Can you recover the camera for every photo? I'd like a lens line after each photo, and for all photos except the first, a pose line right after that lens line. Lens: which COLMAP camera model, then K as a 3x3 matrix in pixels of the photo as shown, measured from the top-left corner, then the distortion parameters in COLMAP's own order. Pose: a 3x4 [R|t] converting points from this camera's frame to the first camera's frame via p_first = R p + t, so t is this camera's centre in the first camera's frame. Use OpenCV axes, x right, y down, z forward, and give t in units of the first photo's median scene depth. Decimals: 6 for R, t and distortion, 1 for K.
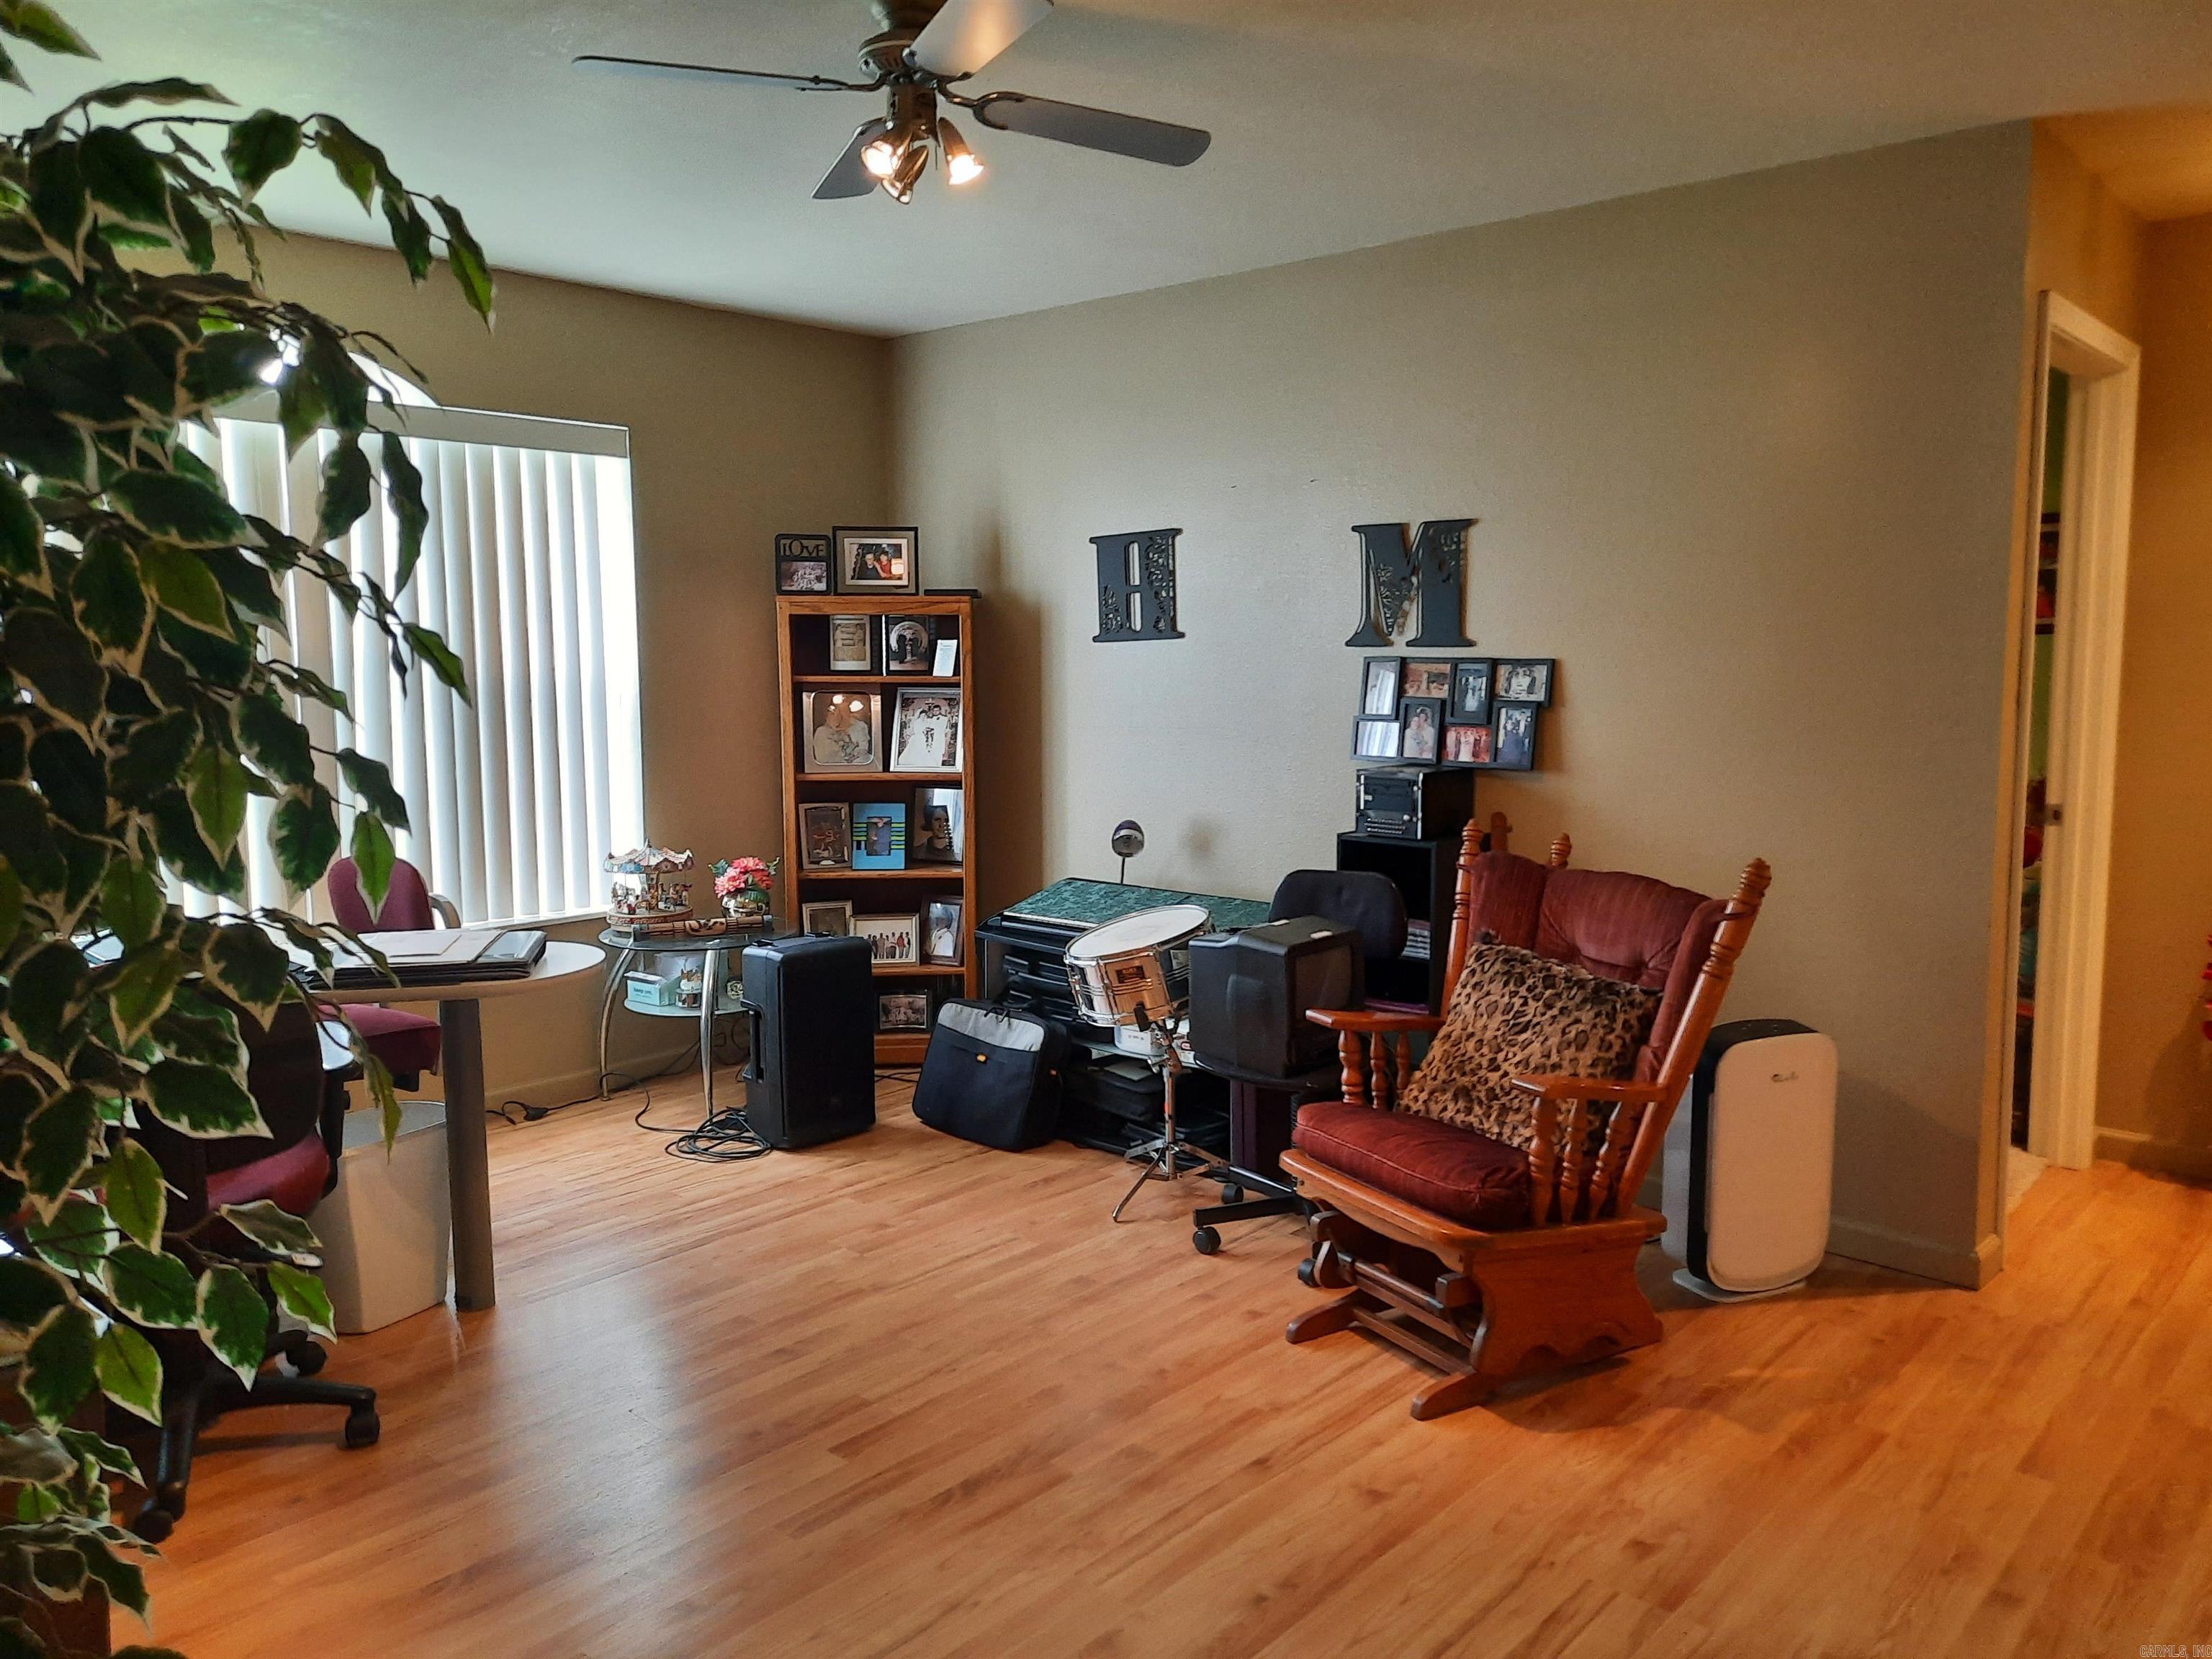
lens RADIAL K [[1626.2, 0, 1117.3], [0, 1626.2, 826.9], [0, 0, 1]] dist [0.013658, 0.000621]
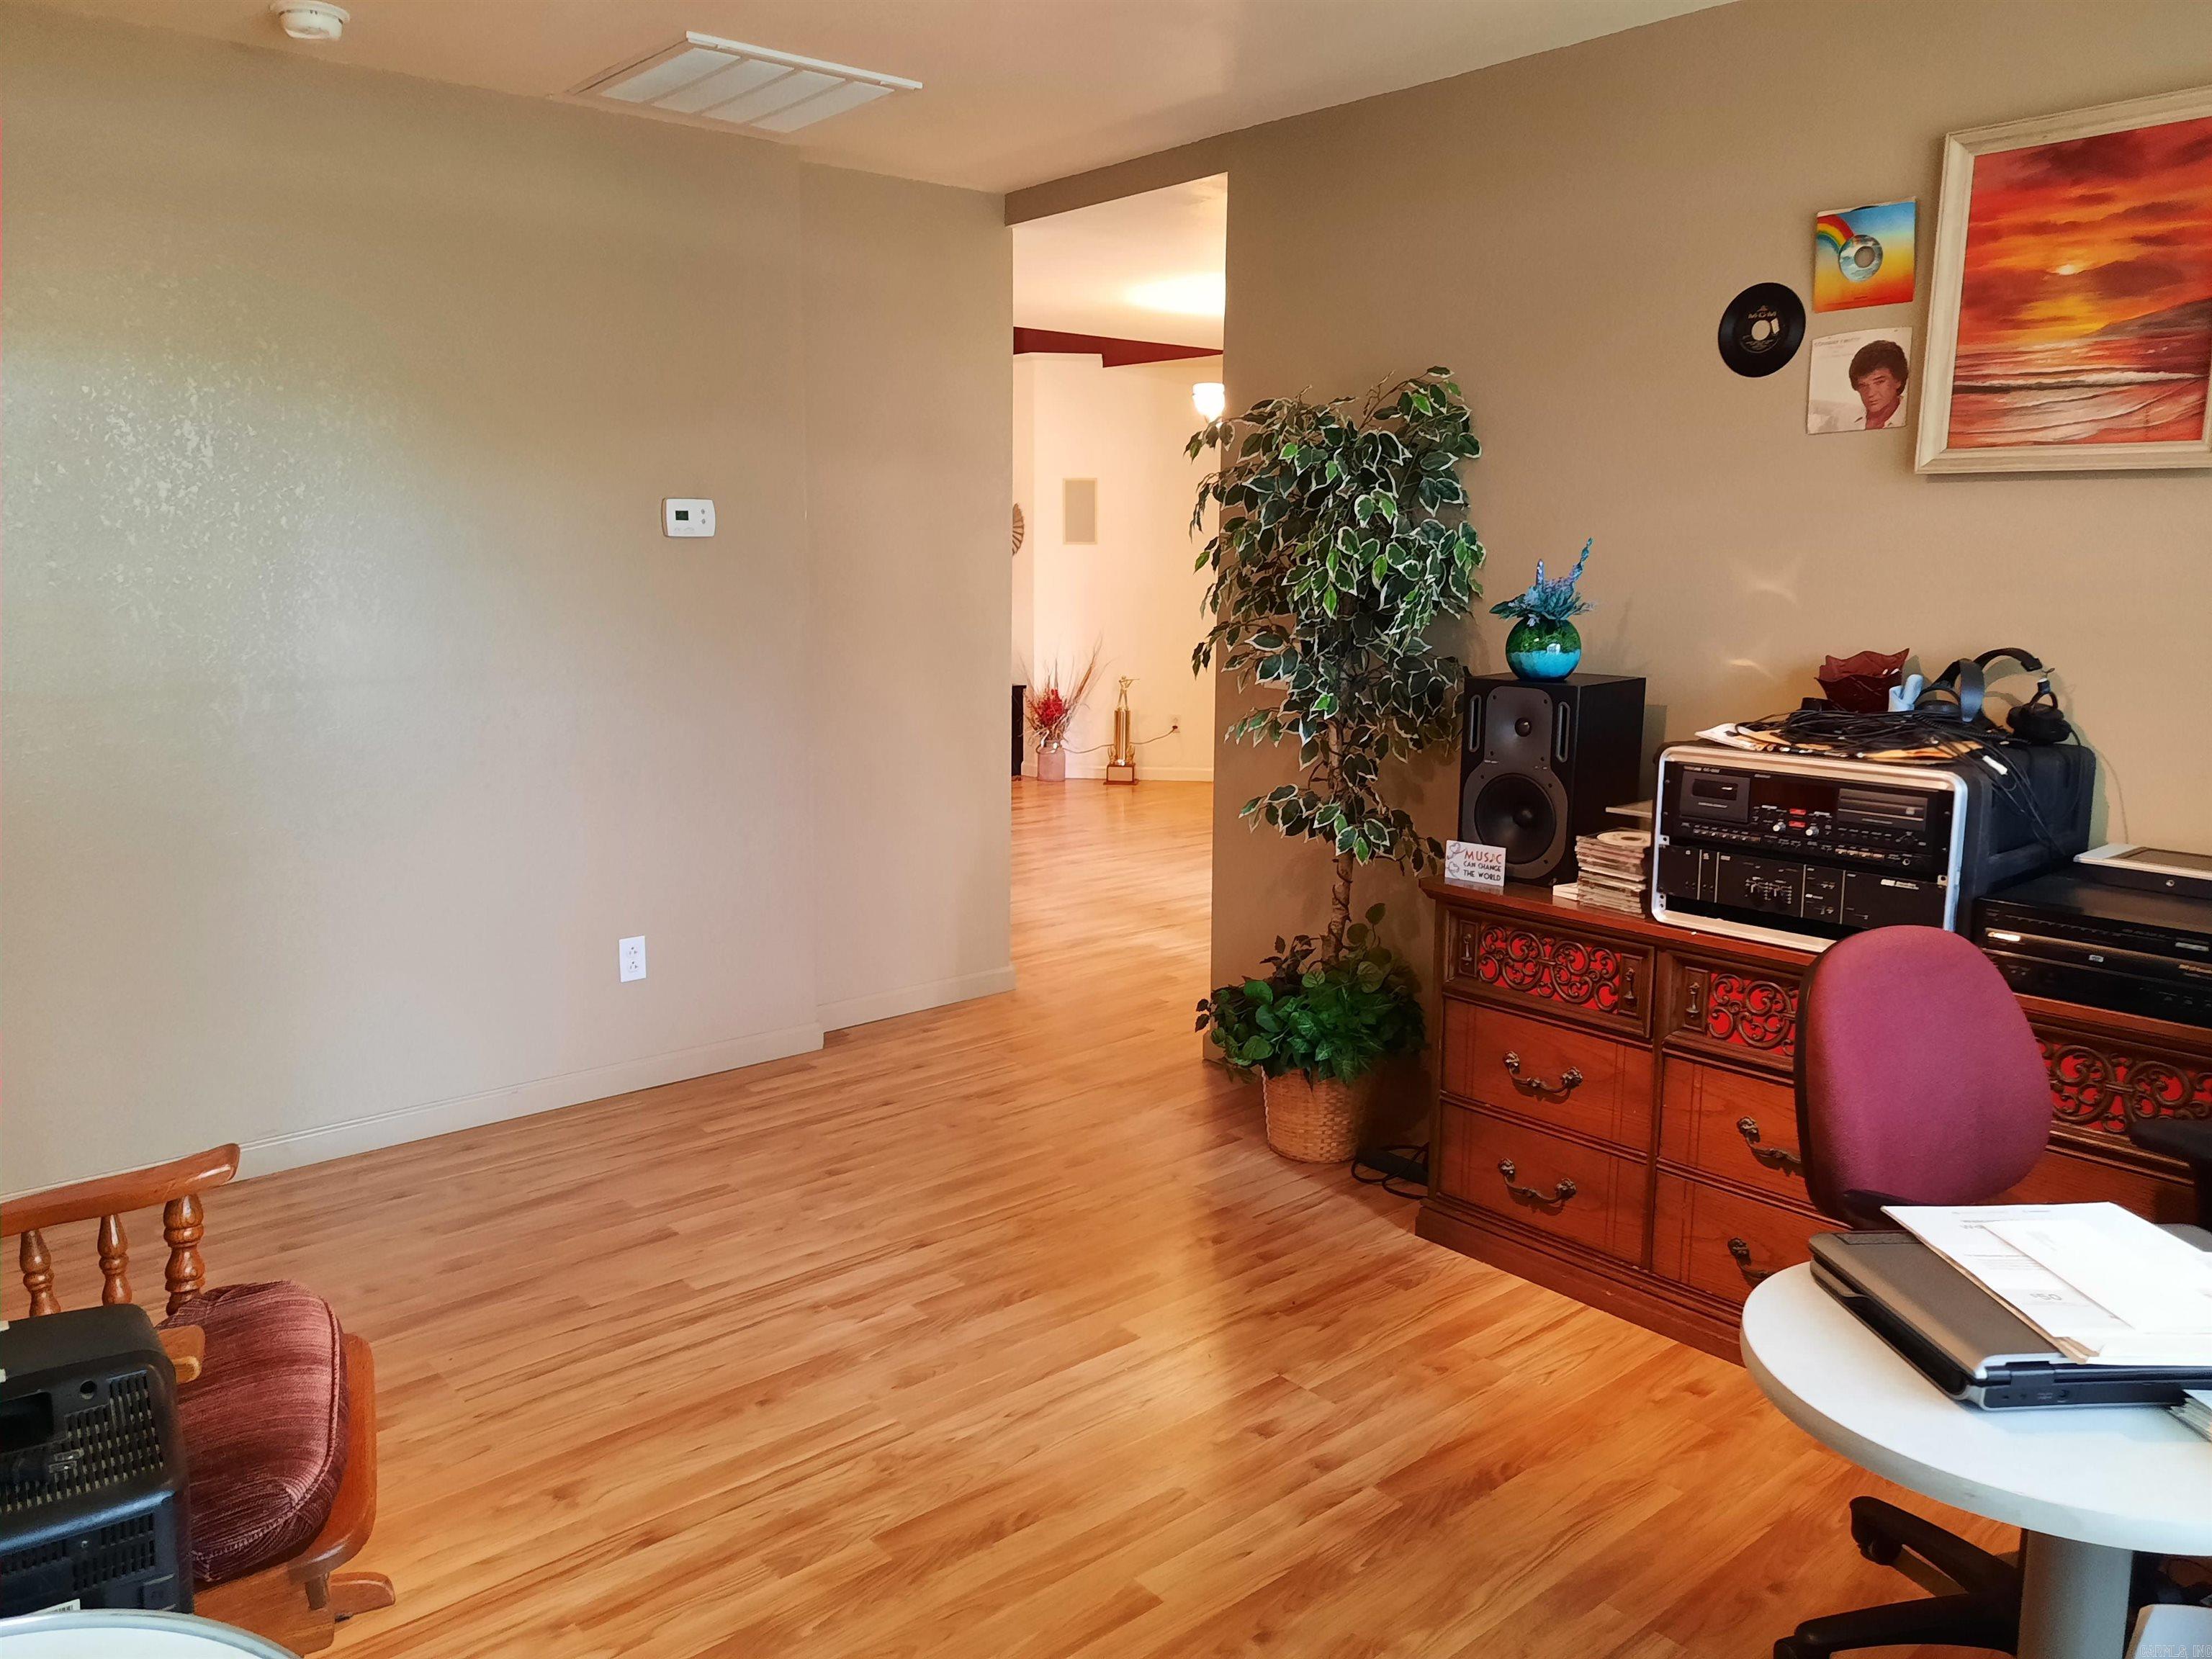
lens RADIAL K [[1626.2, 0, 1117.3], [0, 1626.2, 826.9], [0, 0, 1]] dist [0.013658, 0.000621]
pose [[-0.993446, -0.015778, 0.113212, -0.253299], [0.016631, 0.959938, 0.279720, -0.205385], [-0.113089, 0.279769, -0.953383, 1.748184]]
